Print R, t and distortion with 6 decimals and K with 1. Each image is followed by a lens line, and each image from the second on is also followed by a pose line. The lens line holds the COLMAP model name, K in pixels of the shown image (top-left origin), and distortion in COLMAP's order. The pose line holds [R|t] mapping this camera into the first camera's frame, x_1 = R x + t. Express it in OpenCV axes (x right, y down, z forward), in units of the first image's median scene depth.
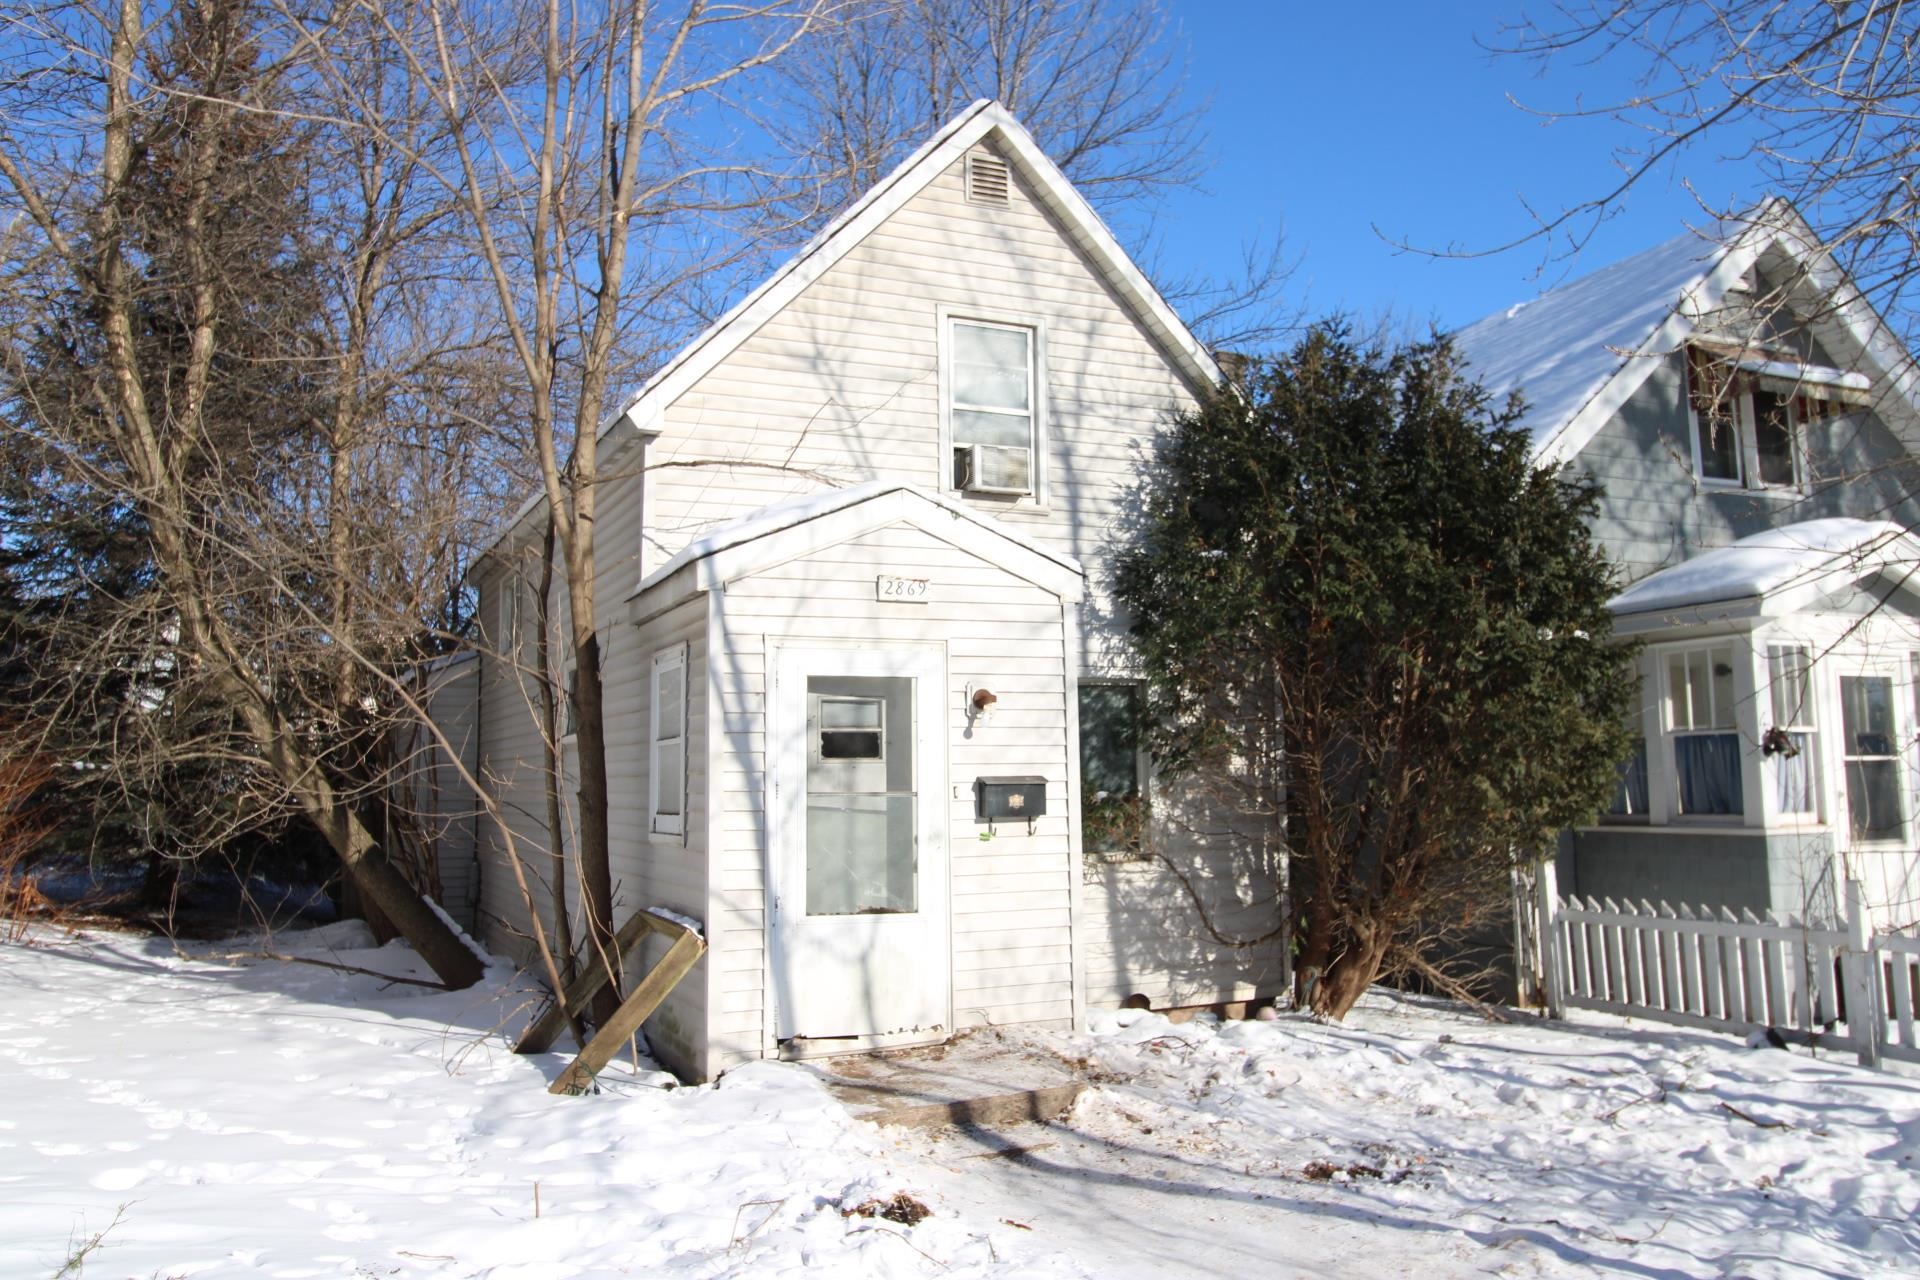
lens RADIAL K [[1506.3, 0, 973.6], [0, 1506.3, 623.8], [0, 0, 1]] dist [0.009681, -0.002119]
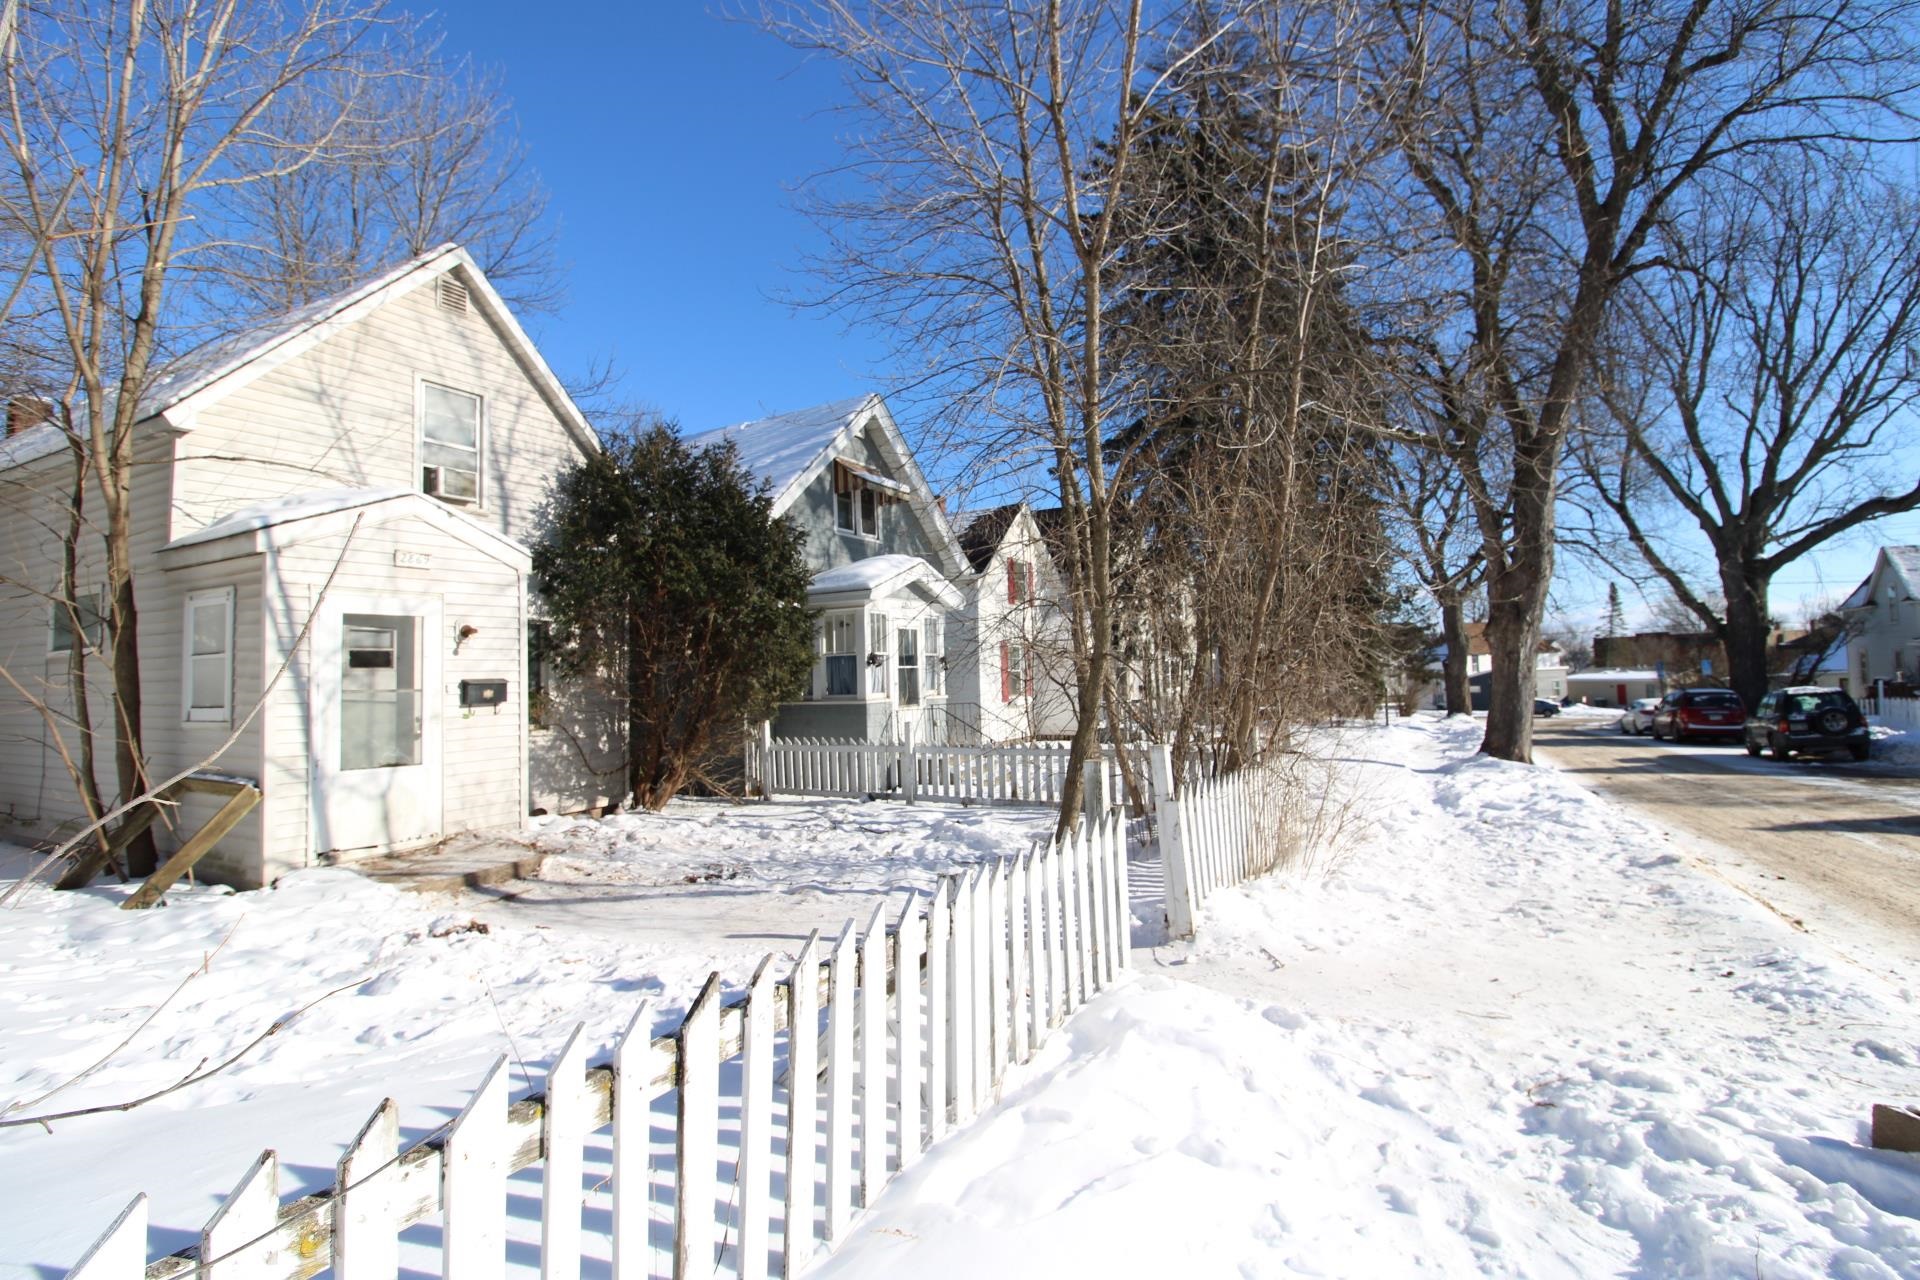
lens RADIAL K [[888.4, 0, 972.3], [0, 888.4, 624.9], [0, 0, 1]] dist [0.001354, -0.014970]
pose [[0.794785, 0.026713, 0.606302, -0.110690], [-0.050259, 0.998496, 0.021891, -0.003597], [-0.604806, -0.047871, 0.794933, -0.064846]]
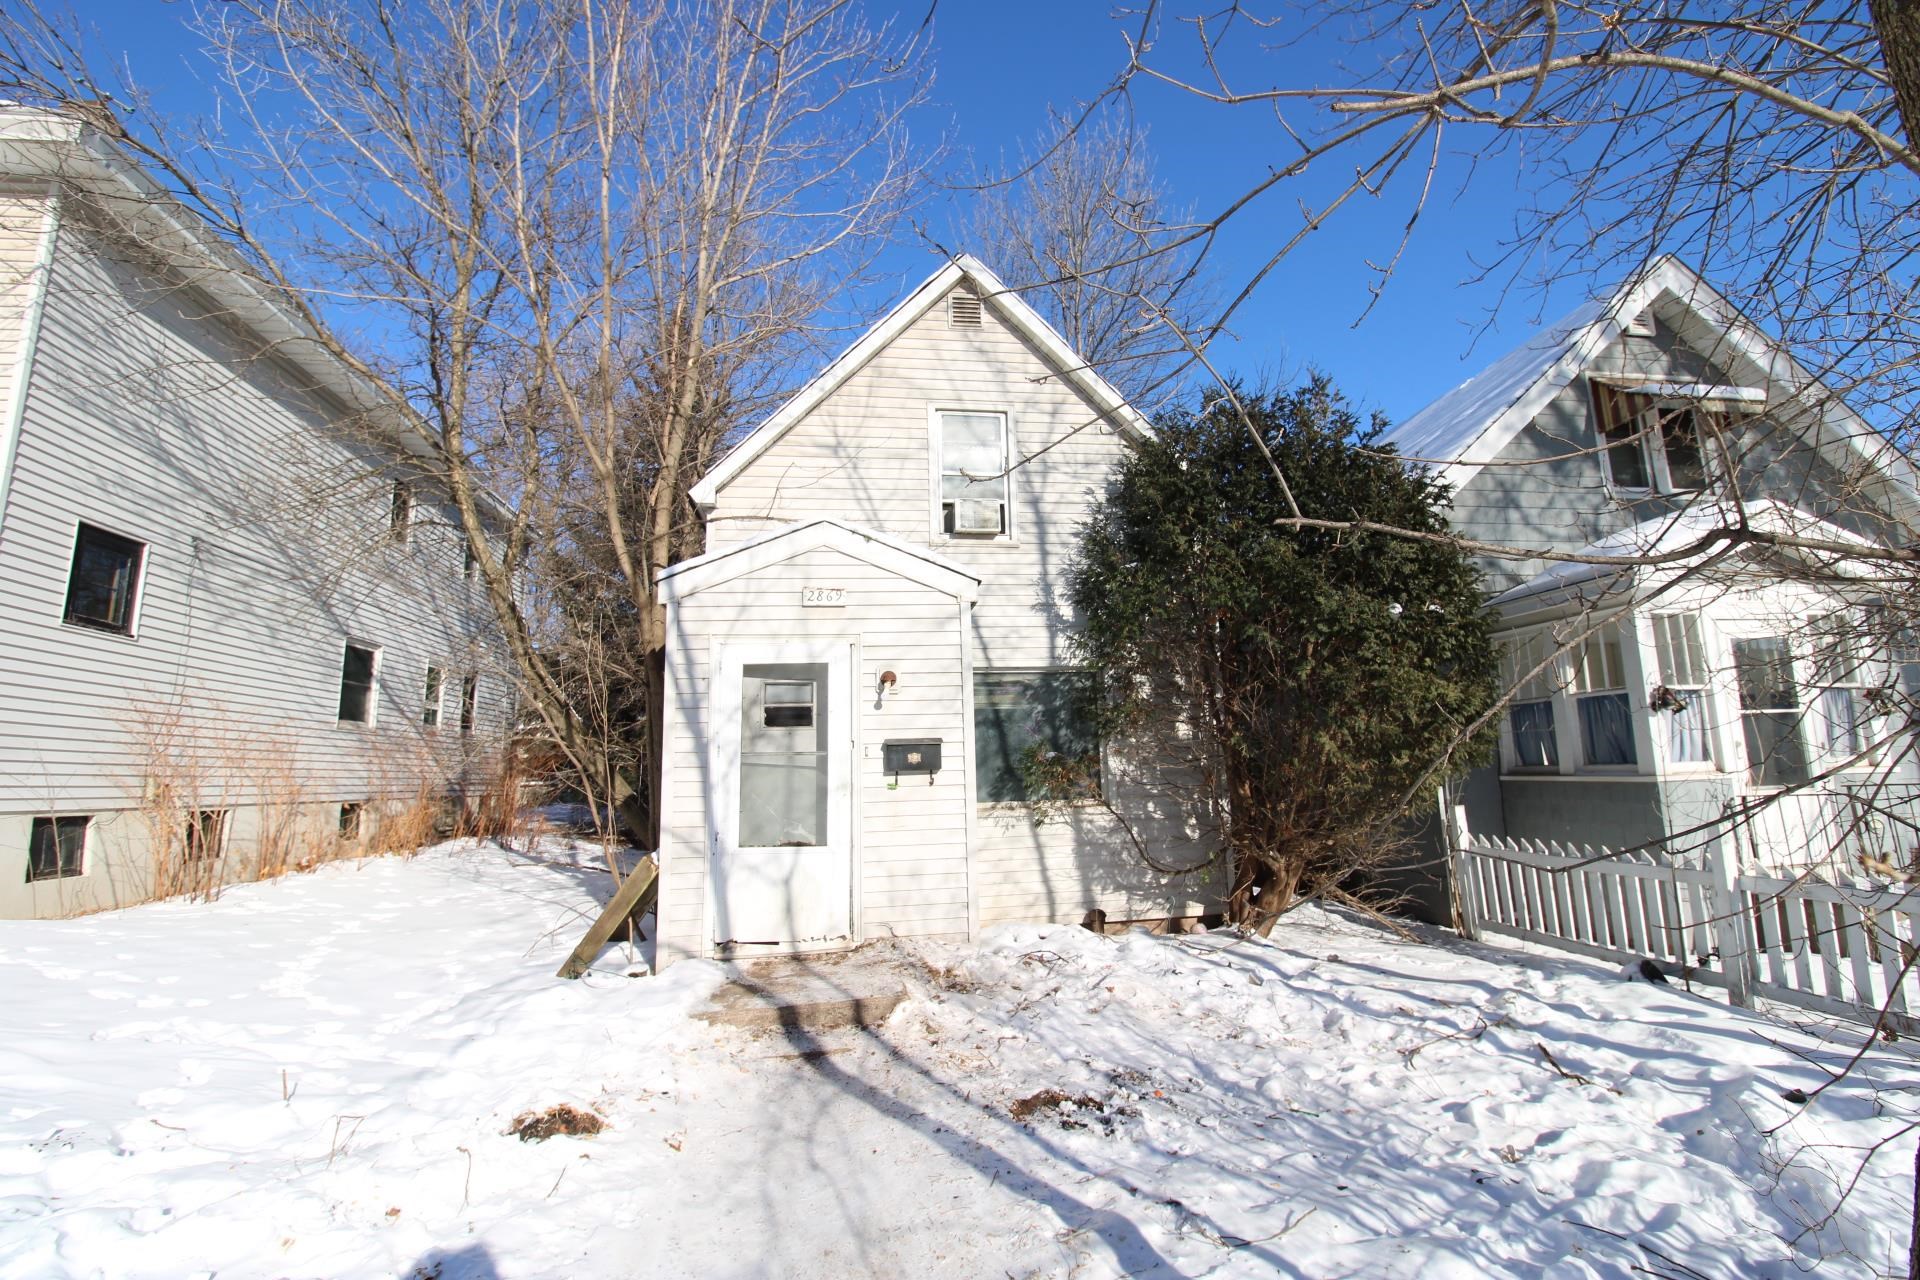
lens RADIAL K [[888.4, 0, 972.3], [0, 888.4, 624.9], [0, 0, 1]] dist [0.001354, -0.014970]
pose [[0.960407, -0.054134, -0.273291, 0.224504], [0.041830, 0.997840, -0.050652, 0.036027], [0.275443, 0.037215, 0.960597, 0.227585]]
